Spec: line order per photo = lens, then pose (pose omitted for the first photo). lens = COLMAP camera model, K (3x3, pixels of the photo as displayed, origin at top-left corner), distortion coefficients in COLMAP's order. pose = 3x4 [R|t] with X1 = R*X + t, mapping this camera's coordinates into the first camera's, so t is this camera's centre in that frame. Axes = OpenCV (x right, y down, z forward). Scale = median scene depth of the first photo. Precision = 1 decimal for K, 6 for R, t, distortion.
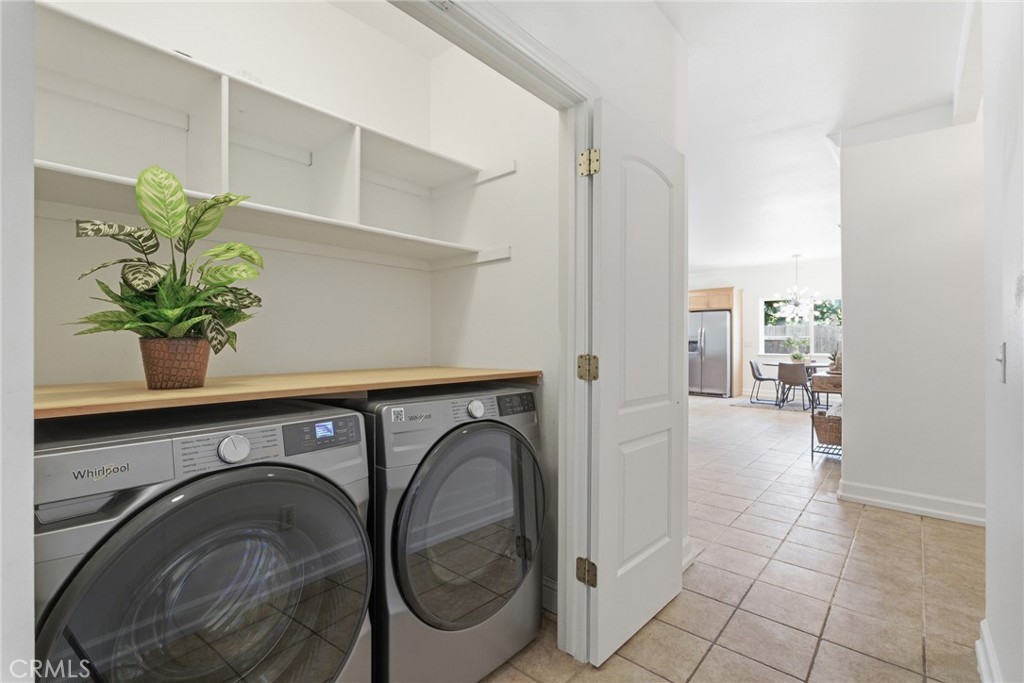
lens RADIAL K [[453.6, 0, 518.5], [0, 453.6, 342.3], [0, 0, 1]] dist [-0.001988, -0.000233]
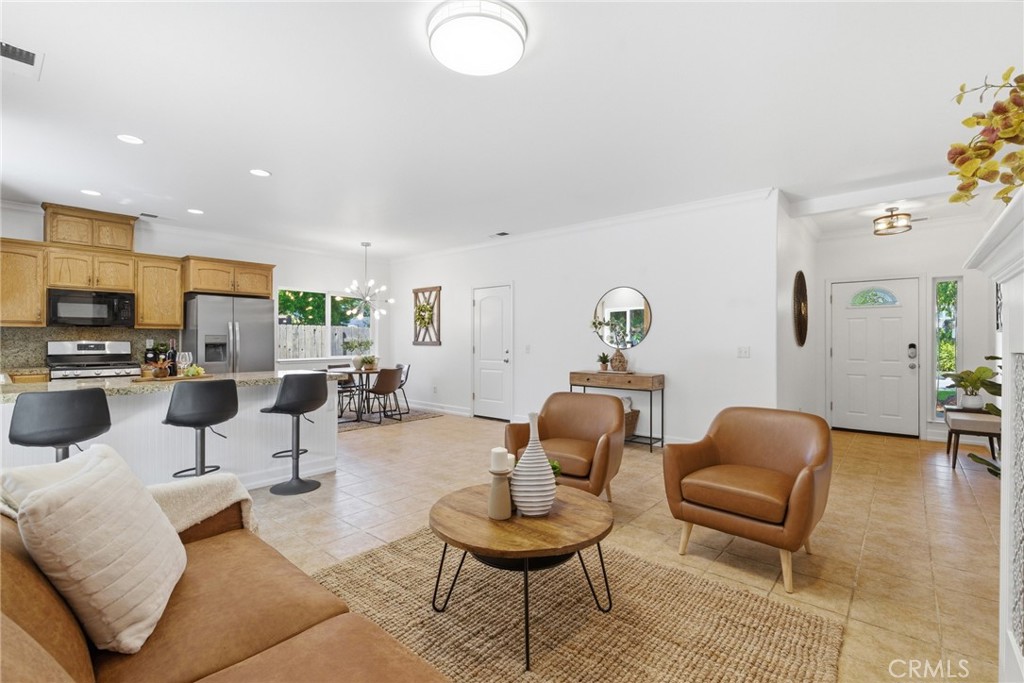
lens RADIAL K [[453.6, 0, 511.4], [0, 453.6, 340.4], [0, 0, 1]] dist [-0.001988, -0.000233]
pose [[-0.001617, -0.000898, 0.999998, -0.227181], [-0.004318, 0.999990, 0.000891, -0.008586], [-0.999989, -0.004317, -0.001621, 0.644362]]
